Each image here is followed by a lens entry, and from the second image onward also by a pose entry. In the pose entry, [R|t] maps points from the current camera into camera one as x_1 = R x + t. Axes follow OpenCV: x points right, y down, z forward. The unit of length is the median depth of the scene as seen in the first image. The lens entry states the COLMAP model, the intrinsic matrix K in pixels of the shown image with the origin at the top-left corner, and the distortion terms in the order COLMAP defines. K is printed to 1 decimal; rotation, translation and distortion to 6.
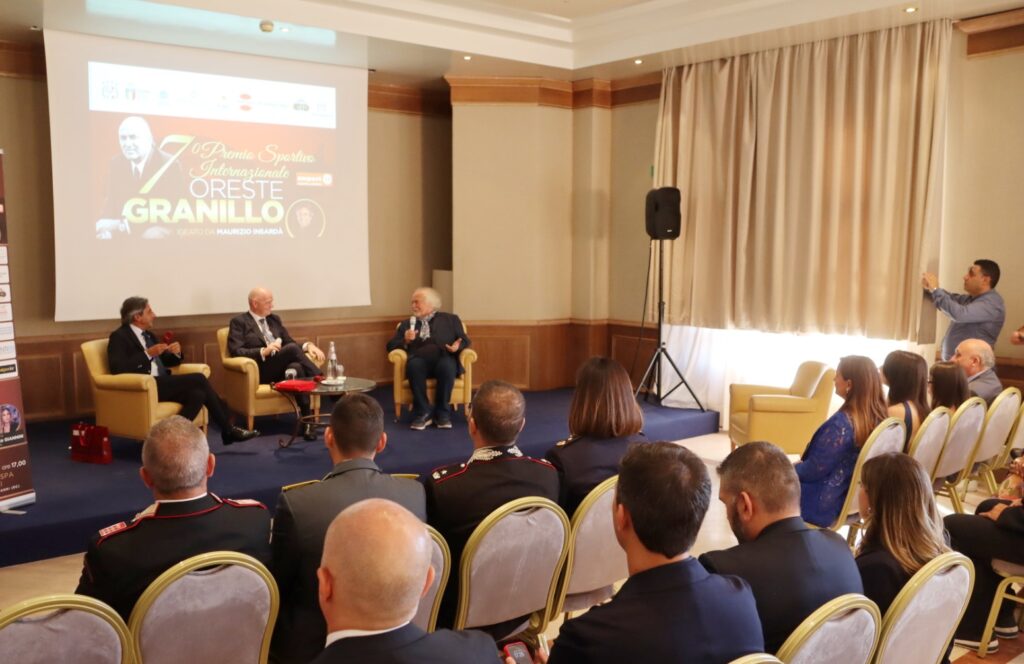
lens RADIAL K [[971.7, 0, 512.0], [0, 971.7, 332.0], [0, 0, 1]] dist [-0.000411, 0.002858]
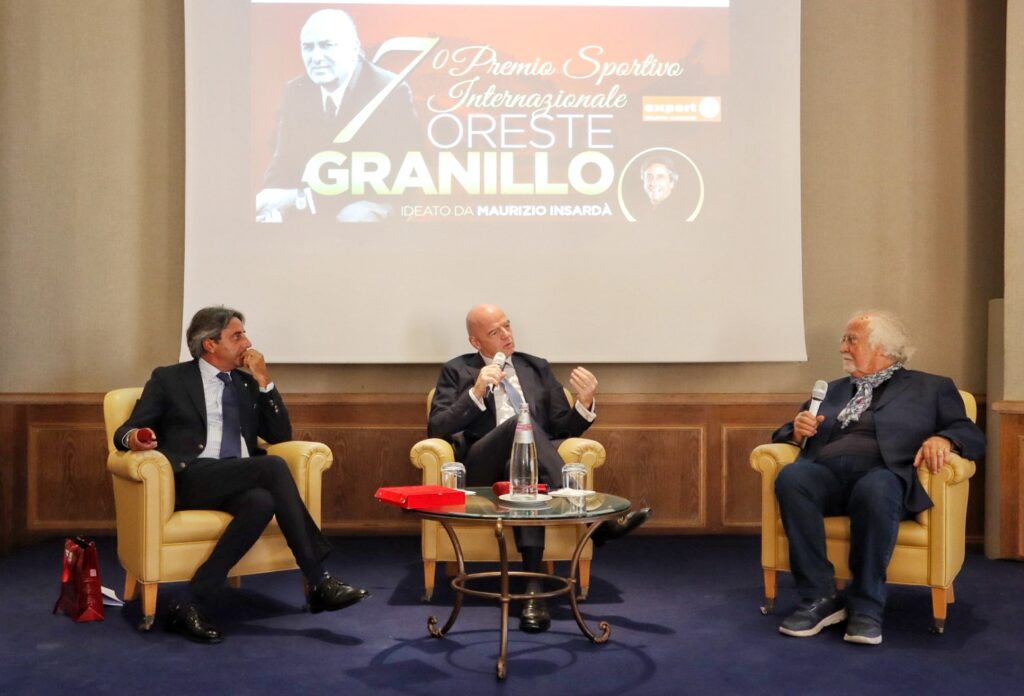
lens RADIAL K [[1195.4, 0, 512.0], [0, 1195.4, 348.0], [0, 0, 1]] dist [-0.006219, 0.001094]
pose [[0.796971, -0.006108, -0.603987, 0.112810], [-0.054397, 0.995160, -0.081842, 0.025920], [0.601564, 0.098081, 0.792781, 0.505274]]
